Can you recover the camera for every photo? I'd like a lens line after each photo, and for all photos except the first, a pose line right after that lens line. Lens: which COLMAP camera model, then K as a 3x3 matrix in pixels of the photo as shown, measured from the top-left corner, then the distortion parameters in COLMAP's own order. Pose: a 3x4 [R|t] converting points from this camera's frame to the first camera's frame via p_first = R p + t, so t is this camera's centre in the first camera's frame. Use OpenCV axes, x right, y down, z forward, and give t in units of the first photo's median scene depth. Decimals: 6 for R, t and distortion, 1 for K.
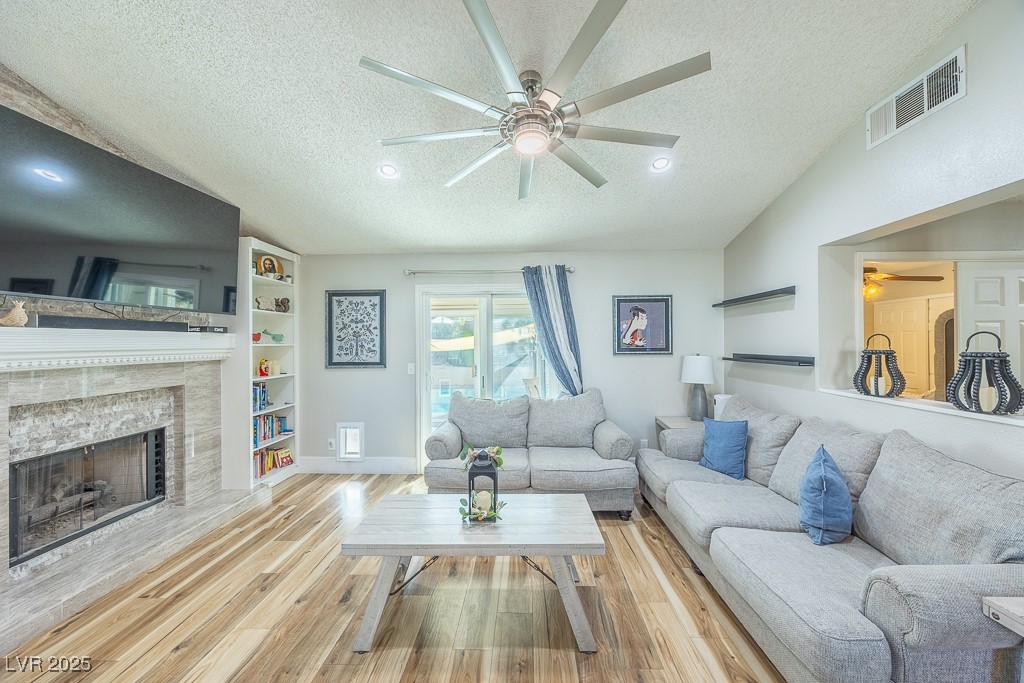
lens RADIAL K [[393.7, 0, 514.2], [0, 393.7, 340.3], [0, 0, 1]] dist [-0.000046, 0.000022]
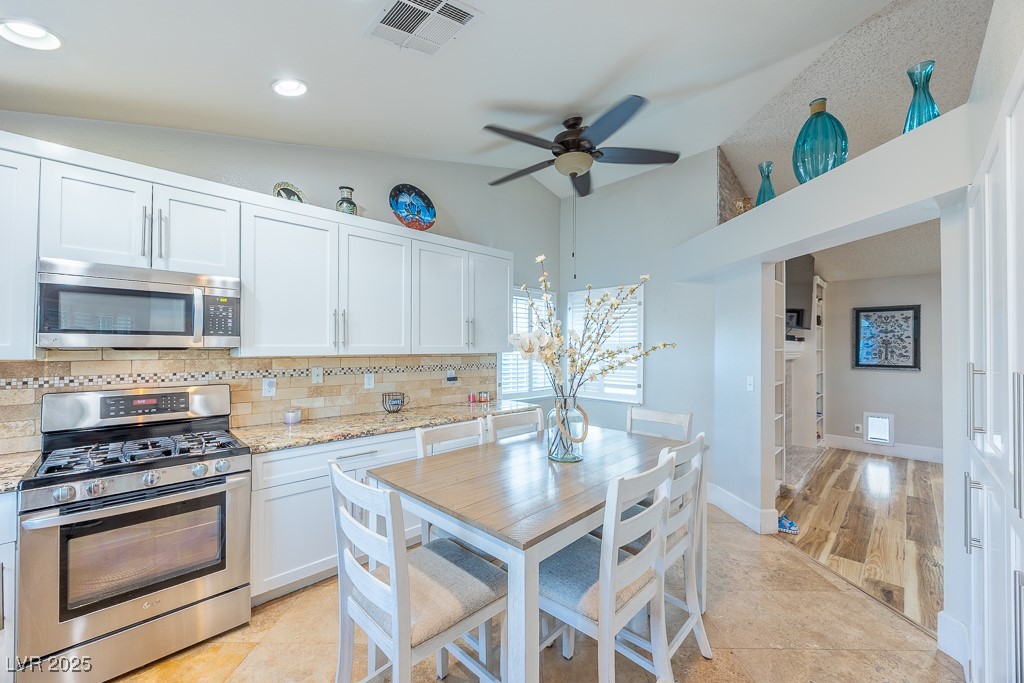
lens RADIAL K [[393.7, 0, 506.1], [0, 393.7, 344.8], [0, 0, 1]] dist [-0.000046, 0.000022]
pose [[0.720707, 0.007800, -0.693196, -0.419934], [-0.005370, 0.999970, 0.005669, -0.008341], [0.693219, -0.000363, 0.720727, -0.737784]]
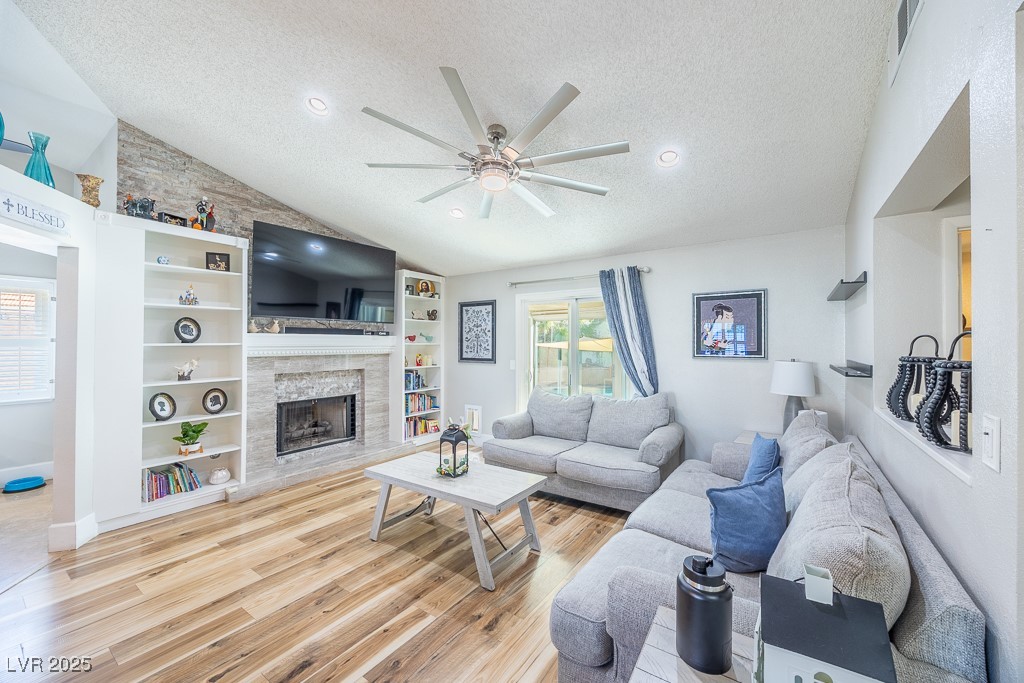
lens RADIAL K [[393.7, 0, 511.1], [0, 393.7, 342.0], [0, 0, 1]] dist [-0.000046, 0.000022]
pose [[0.839697, 0.005997, -0.543023, 0.395479], [-0.004420, 0.999981, 0.004208, -0.002278], [0.543038, -0.001134, 0.839708, -0.005576]]
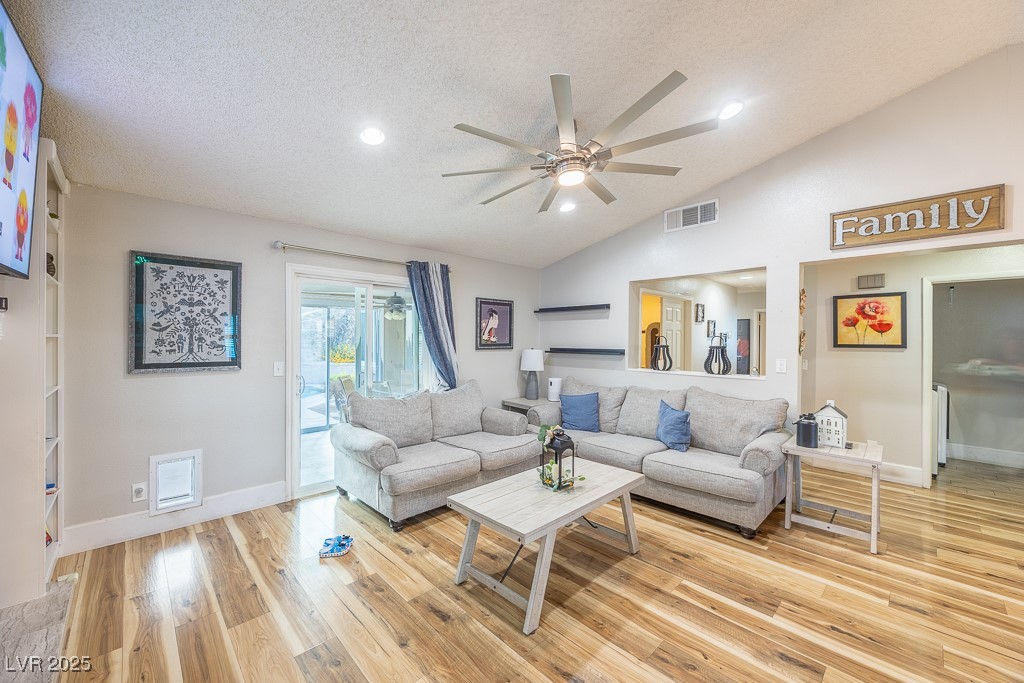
lens RADIAL K [[393.7, 0, 500.3], [0, 393.7, 339.5], [0, 0, 1]] dist [-0.000046, 0.000022]
pose [[0.716841, 0.011067, 0.697149, -0.511741], [-0.015712, 0.999877, 0.000282, 0.007002], [-0.697060, -0.011156, 0.716926, 0.137876]]
